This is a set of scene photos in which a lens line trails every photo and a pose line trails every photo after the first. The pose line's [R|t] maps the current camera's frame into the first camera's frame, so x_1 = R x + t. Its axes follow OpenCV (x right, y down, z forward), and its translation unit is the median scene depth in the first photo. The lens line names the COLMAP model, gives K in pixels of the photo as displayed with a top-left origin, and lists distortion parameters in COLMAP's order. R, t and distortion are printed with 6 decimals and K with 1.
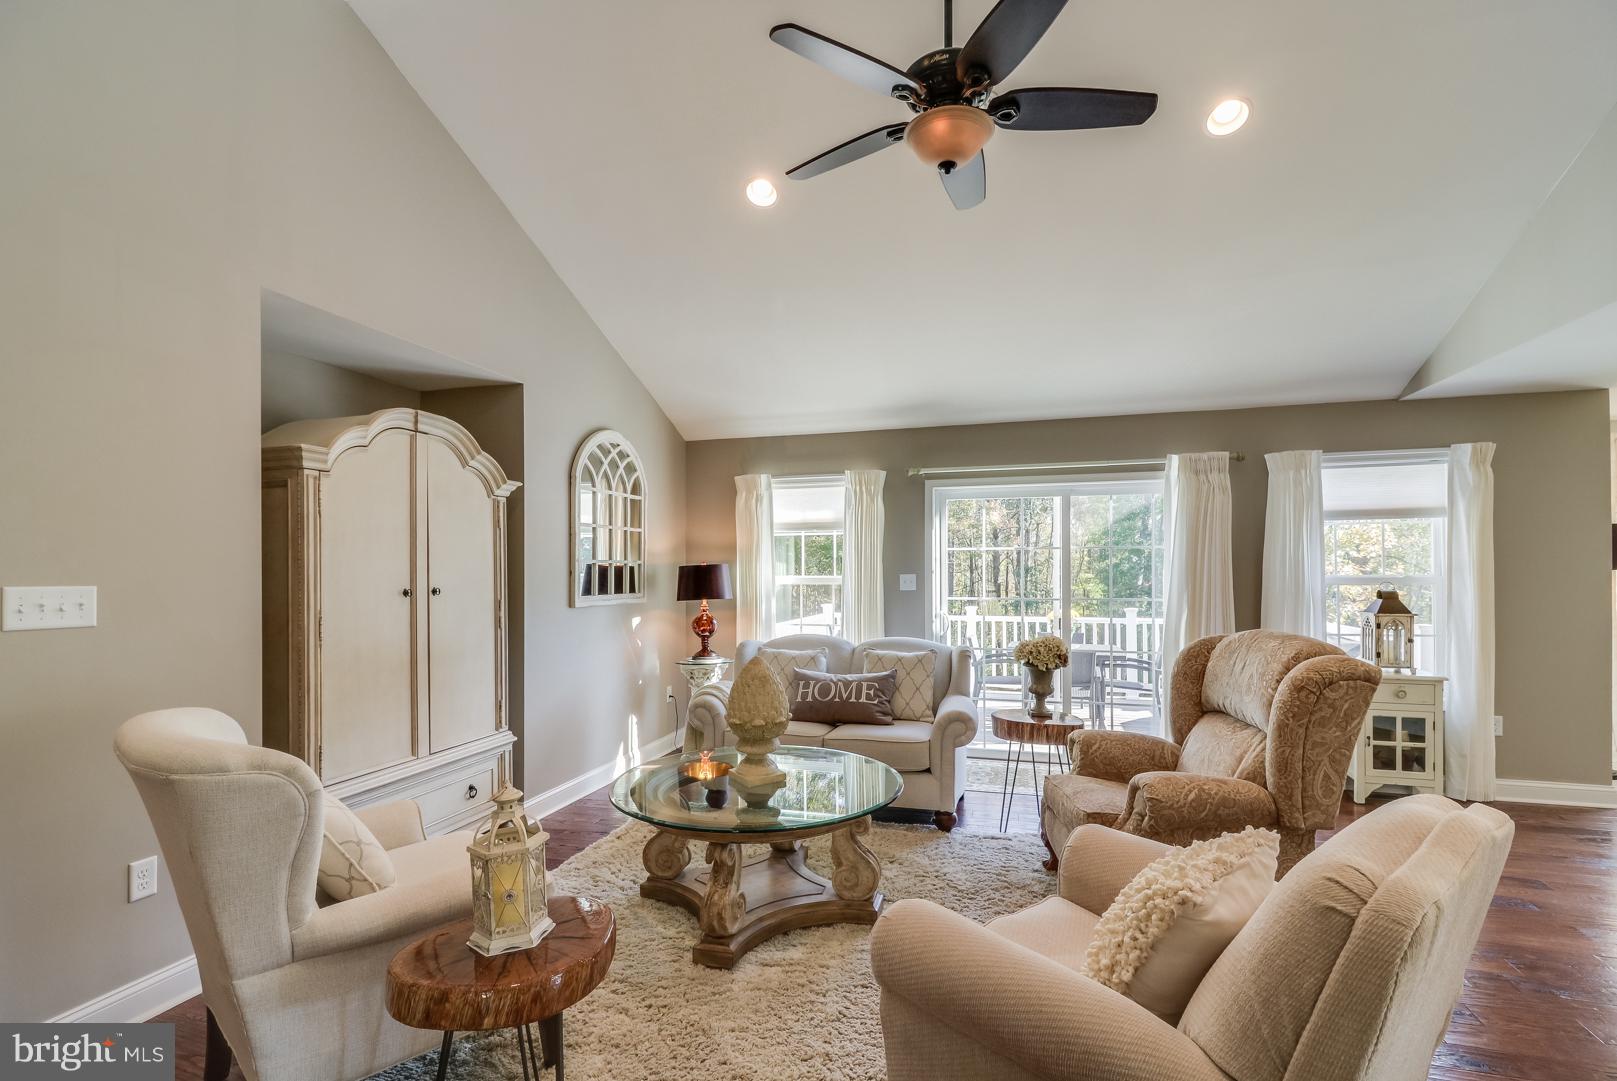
lens RADIAL K [[737.1, 0, 803.9], [0, 737.1, 576.8], [0, 0, 1]] dist [0.018003, -0.000581]
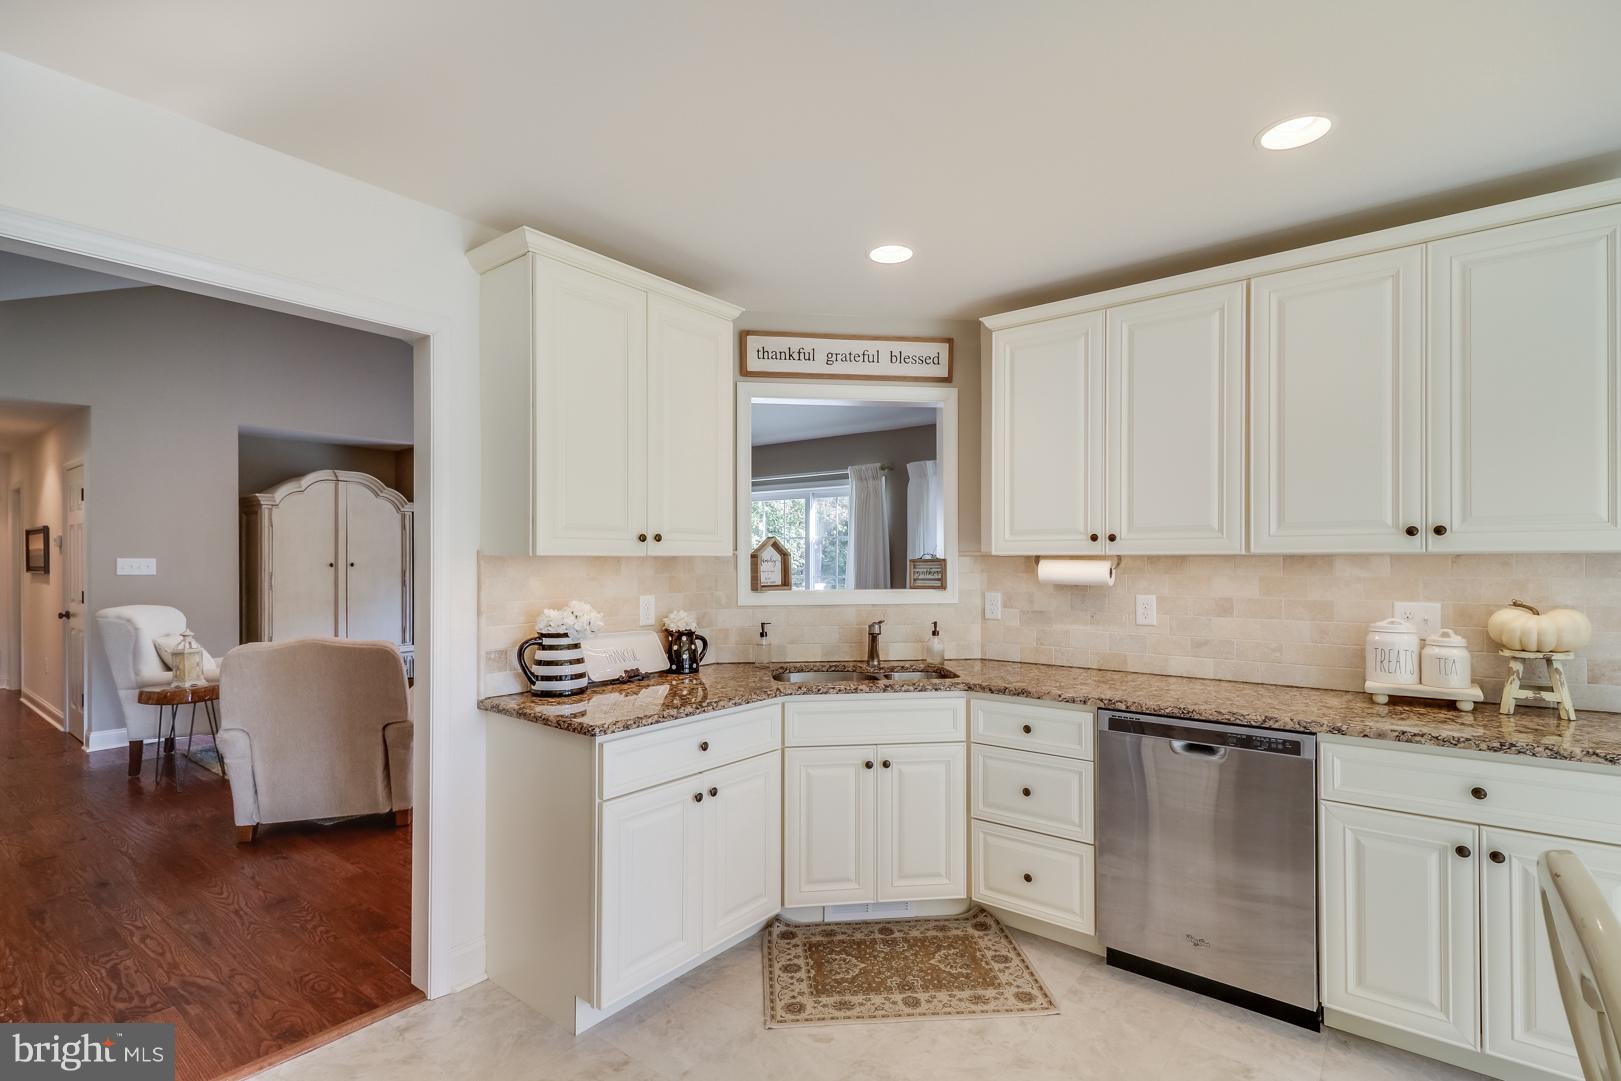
lens RADIAL K [[754.6, 0, 824.4], [0, 754.6, 561.0], [0, 0, 1]] dist [0.029911, -0.016575]
pose [[0.932082, 0.004926, -0.362213, 1.044935], [-0.005579, 0.999984, -0.000757, 0.004211], [0.362204, 0.002726, 0.932095, -0.292039]]
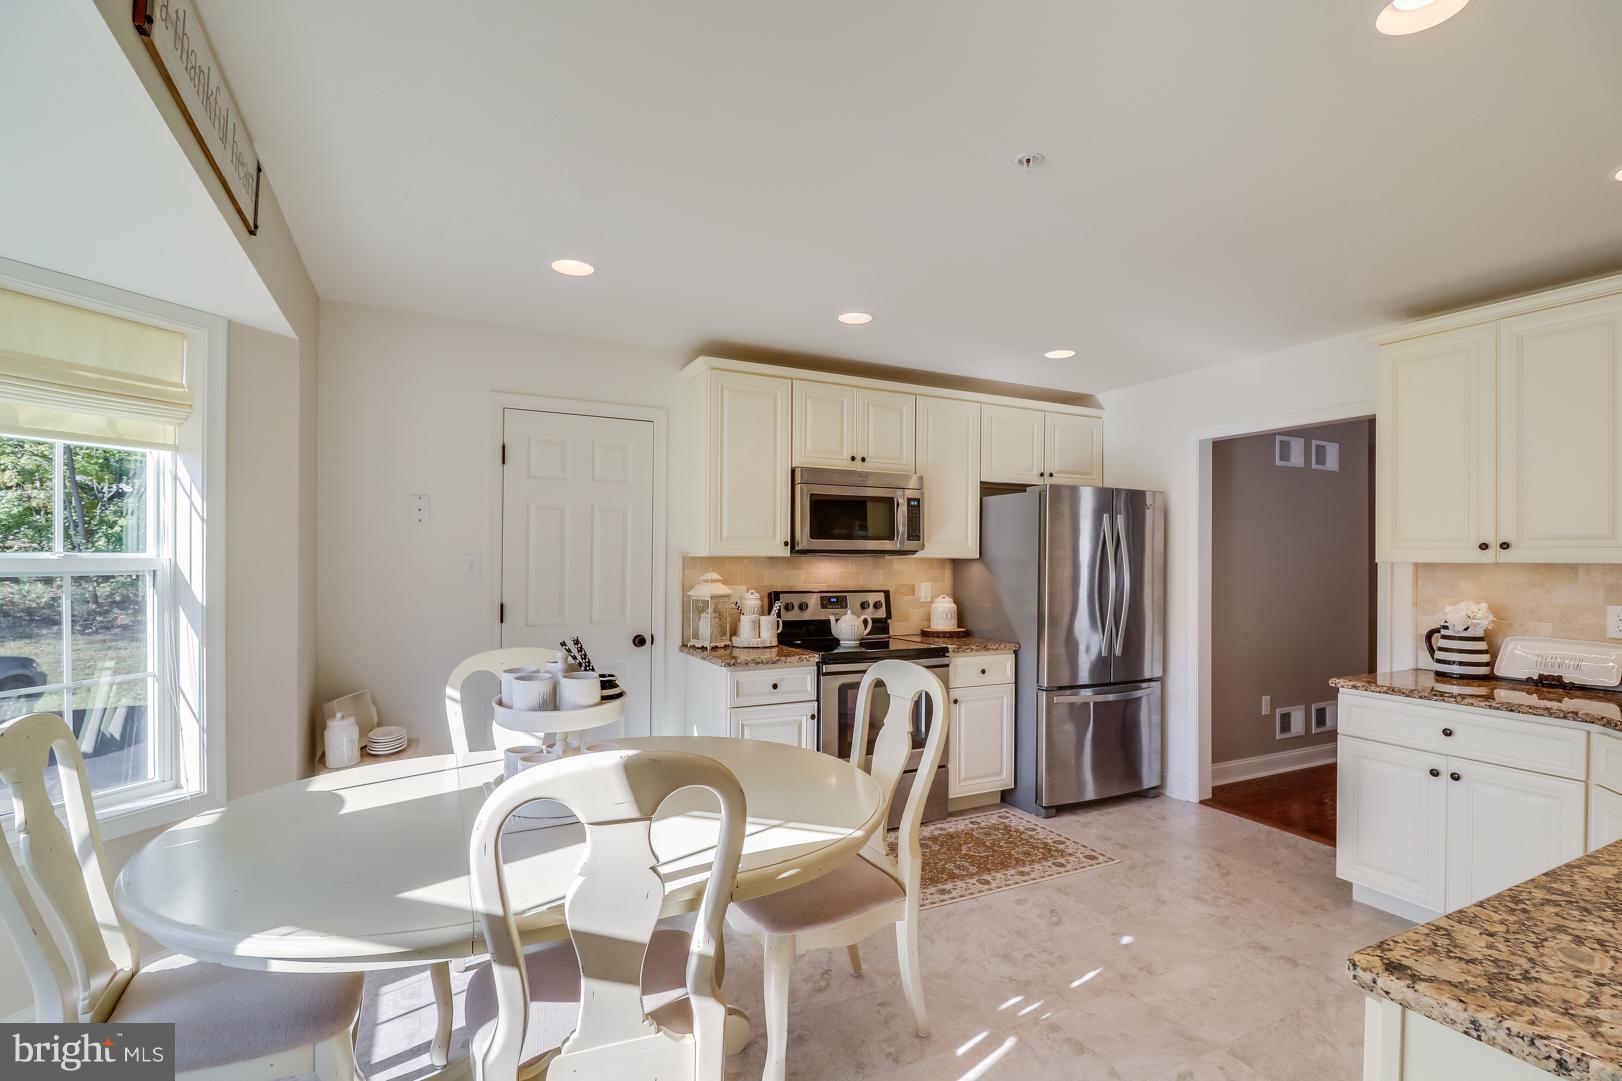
lens RADIAL K [[746.7, 0, 822.2], [0, 746.7, 557.8], [0, 0, 1]] dist [0.022388, -0.016467]
pose [[-0.723563, -0.001594, -0.690257, 1.564279], [-0.007126, 0.999961, 0.005160, -0.002965], [0.690222, 0.008652, -0.723546, 0.287262]]
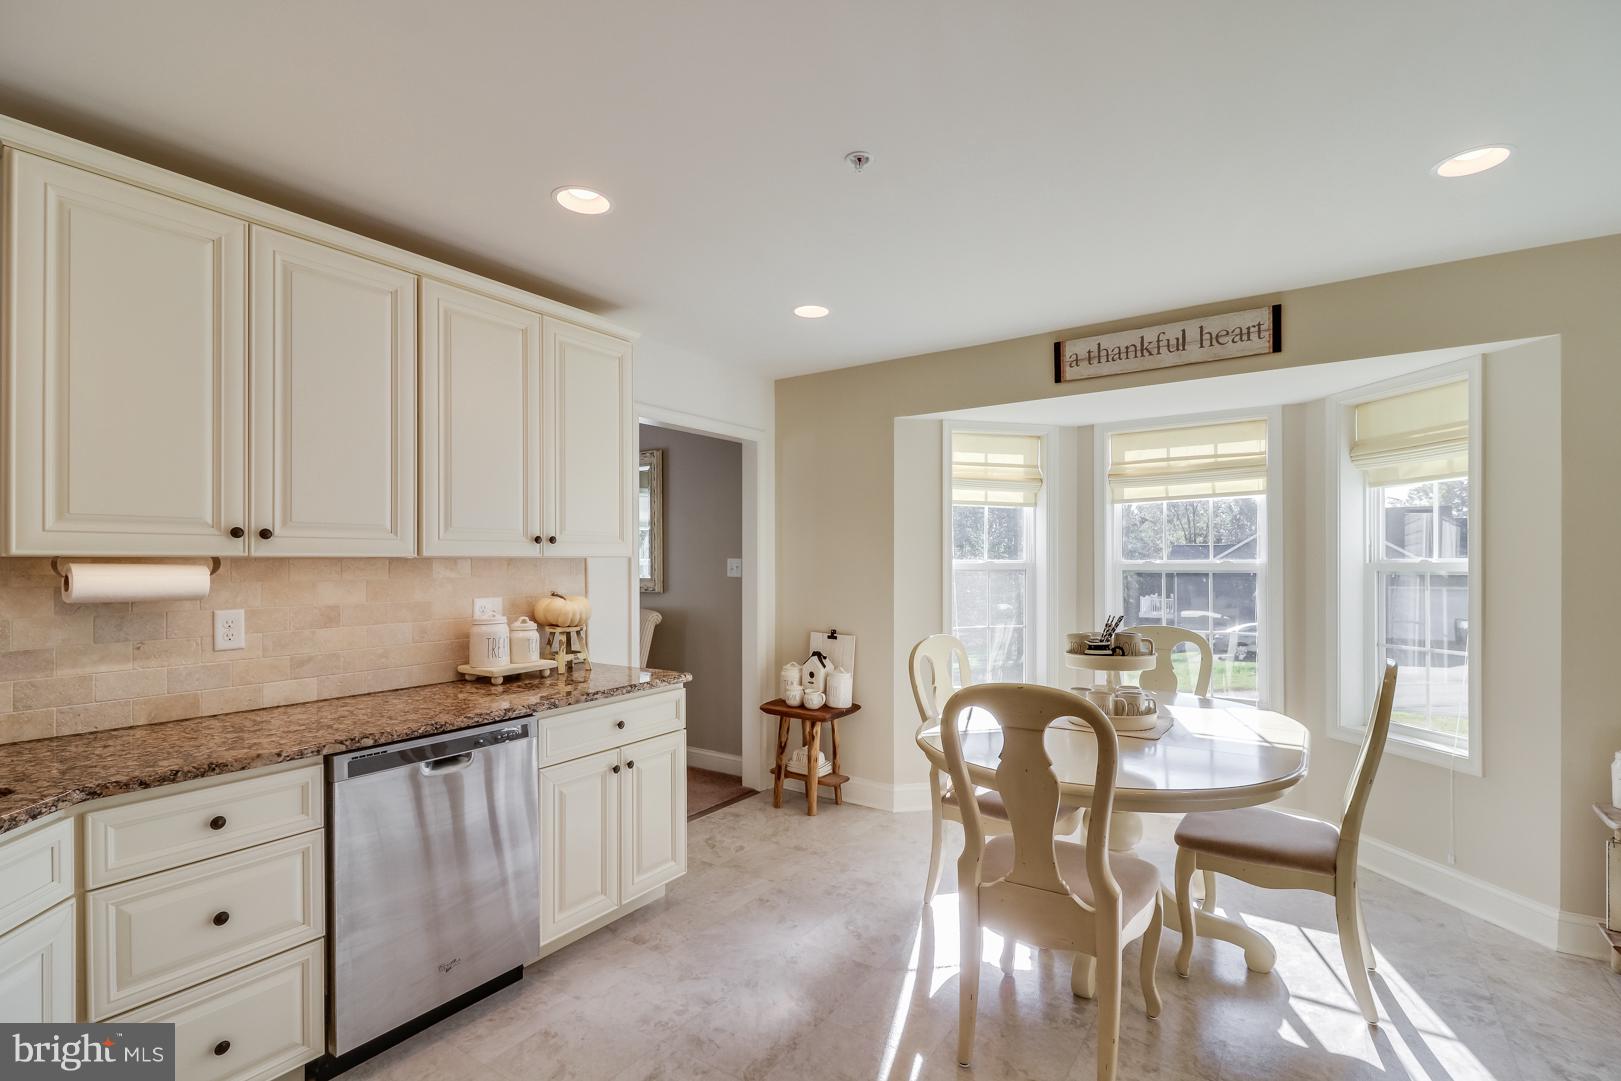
lens RADIAL K [[754.6, 0, 824.4], [0, 754.6, 561.0], [0, 0, 1]] dist [0.029911, -0.016575]
pose [[0.292038, 0.004126, 0.956398, 0.683065], [0.003986, 0.999977, -0.005531, 0.004067], [-0.956398, 0.005428, 0.292015, -0.086678]]
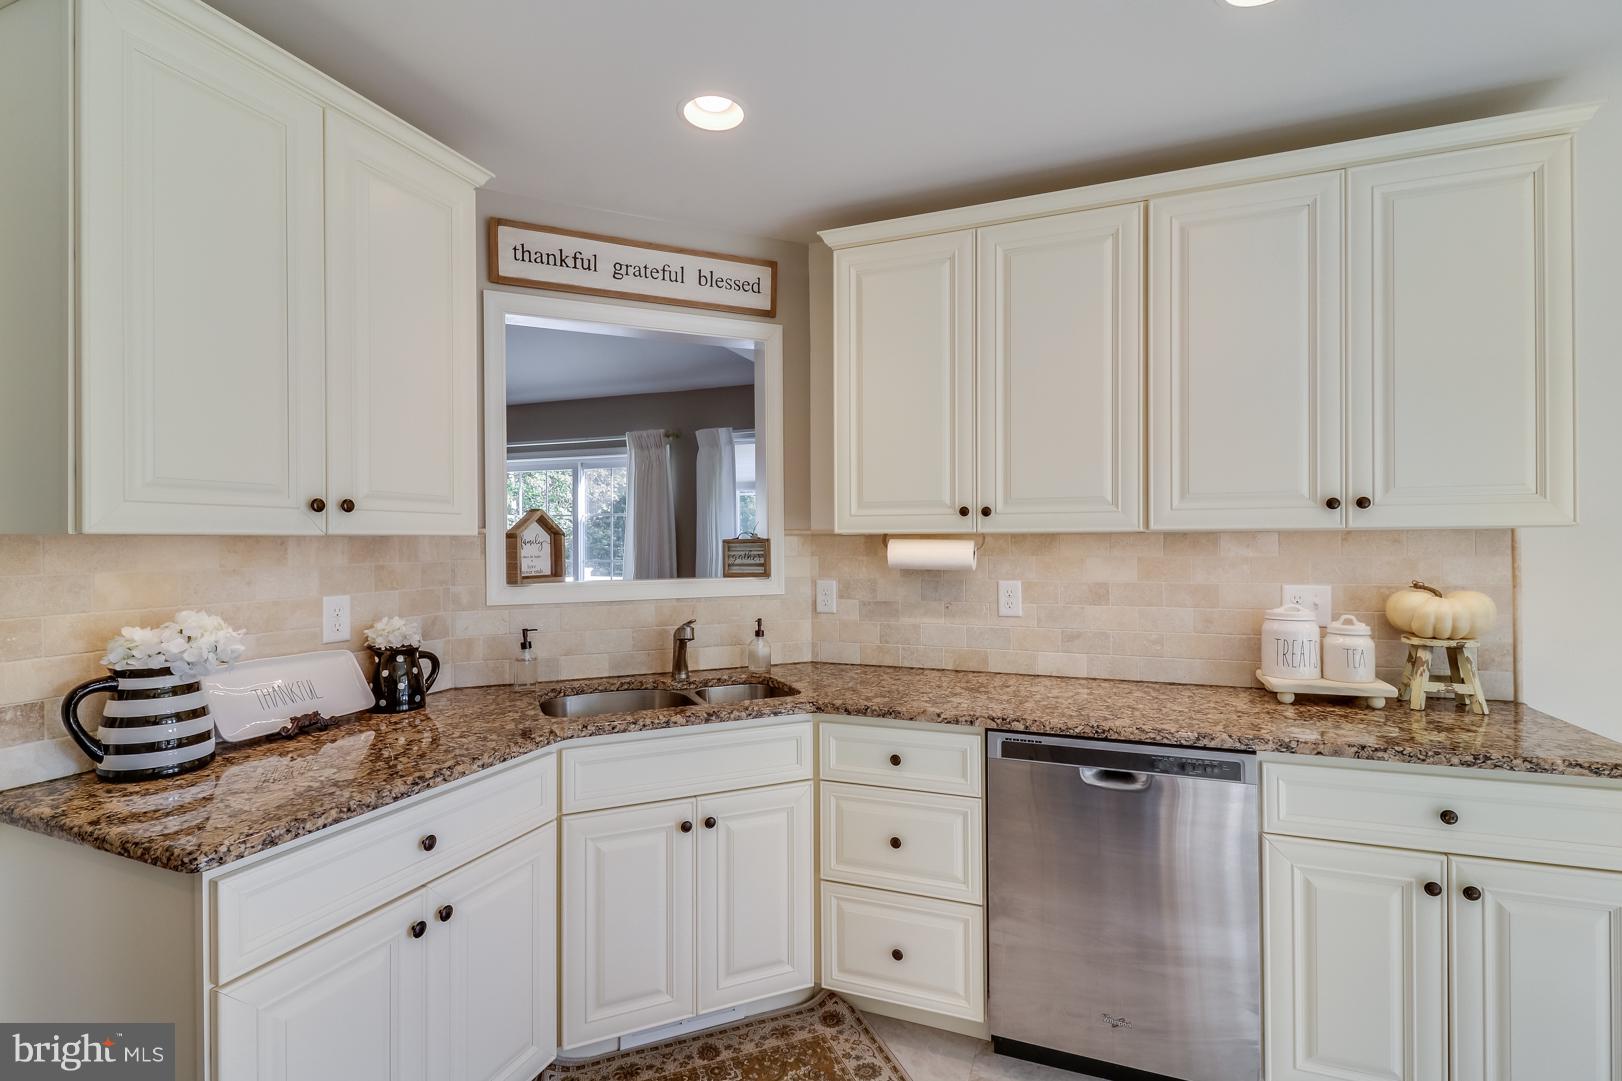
lens RADIAL K [[755.3, 0, 803.7], [0, 755.3, 544.3], [0, 0, 1]] dist [0.027604, -0.017529]
pose [[0.996047, 0.000347, -0.088825, 0.961651], [-0.000344, 1.000000, 0.000055, 0.005174], [0.088825, -0.000024, 0.996047, -0.133817]]
